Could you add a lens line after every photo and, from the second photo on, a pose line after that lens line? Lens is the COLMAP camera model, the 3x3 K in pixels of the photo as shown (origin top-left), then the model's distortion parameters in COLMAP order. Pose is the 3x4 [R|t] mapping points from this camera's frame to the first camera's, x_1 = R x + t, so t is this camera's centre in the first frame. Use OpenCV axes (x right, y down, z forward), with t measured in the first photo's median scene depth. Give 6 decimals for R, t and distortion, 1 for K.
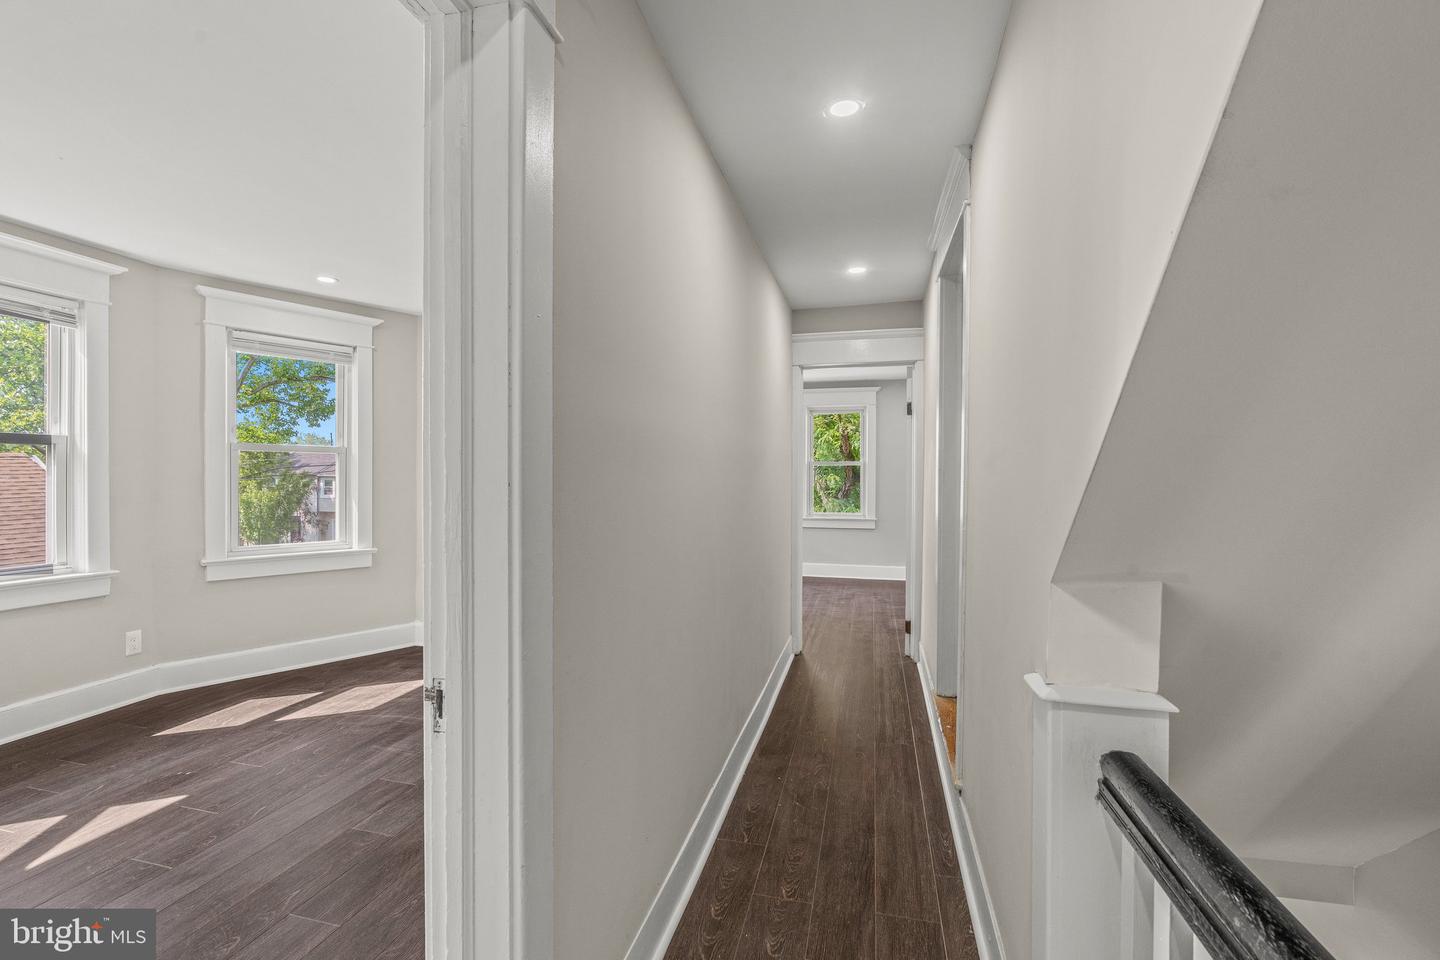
lens RADIAL K [[682.2, 0, 724.5], [0, 682.2, 480.4], [0, 0, 1]] dist [-0.004717, 0.000169]
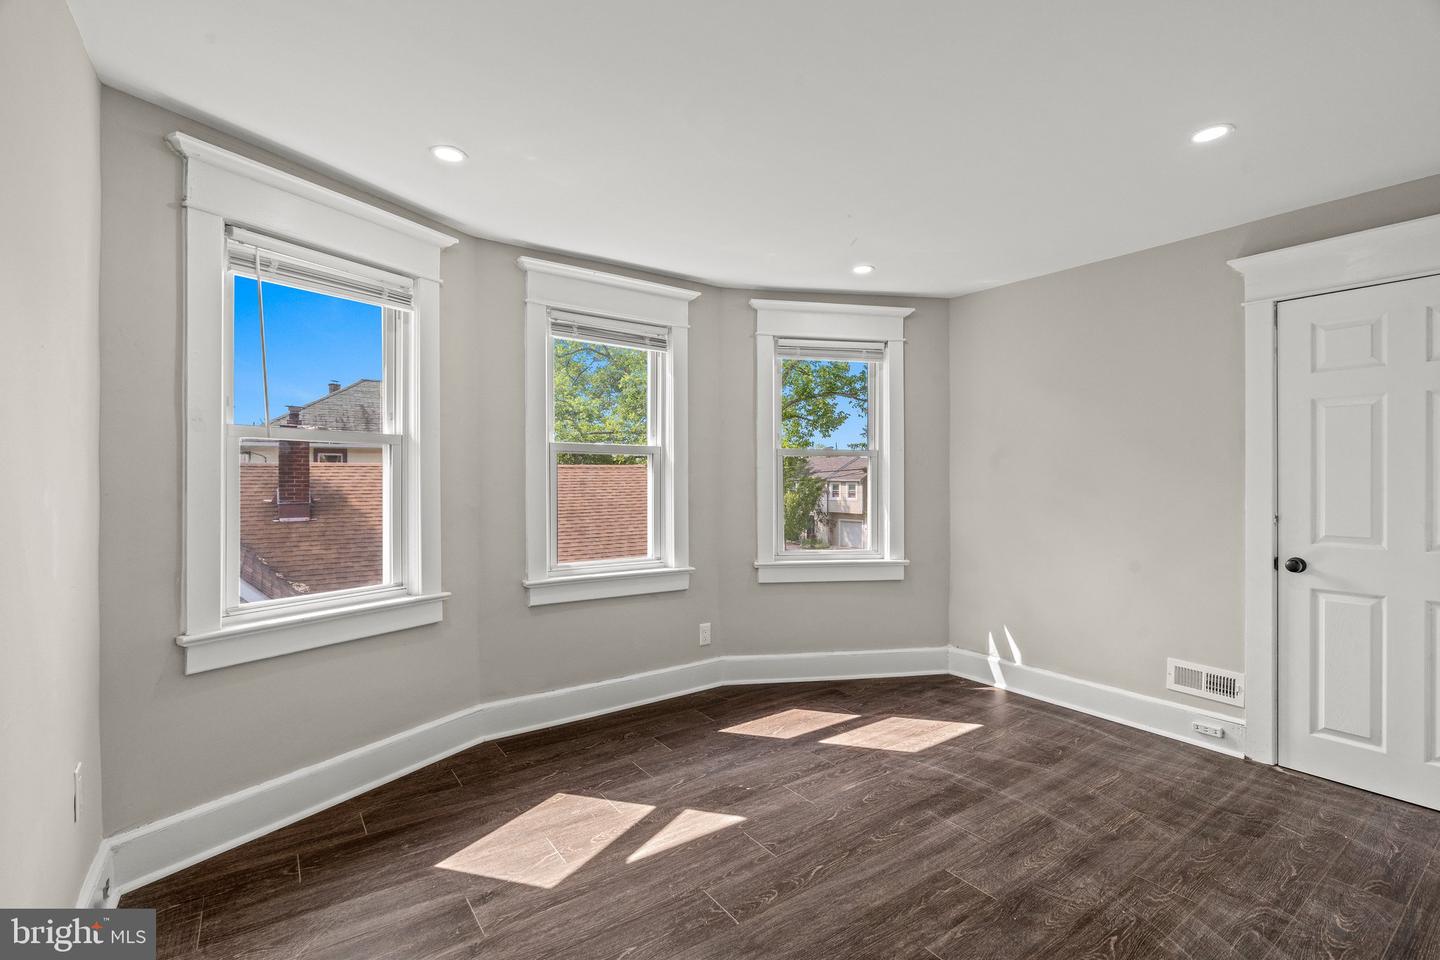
lens RADIAL K [[682.2, 0, 724.5], [0, 682.2, 480.4], [0, 0, 1]] dist [-0.004717, 0.000169]
pose [[0.773650, -0.004838, -0.633595, -0.145411], [0.001113, 0.999980, -0.006276, -0.001724], [0.633613, 0.004150, 0.773639, 0.165742]]
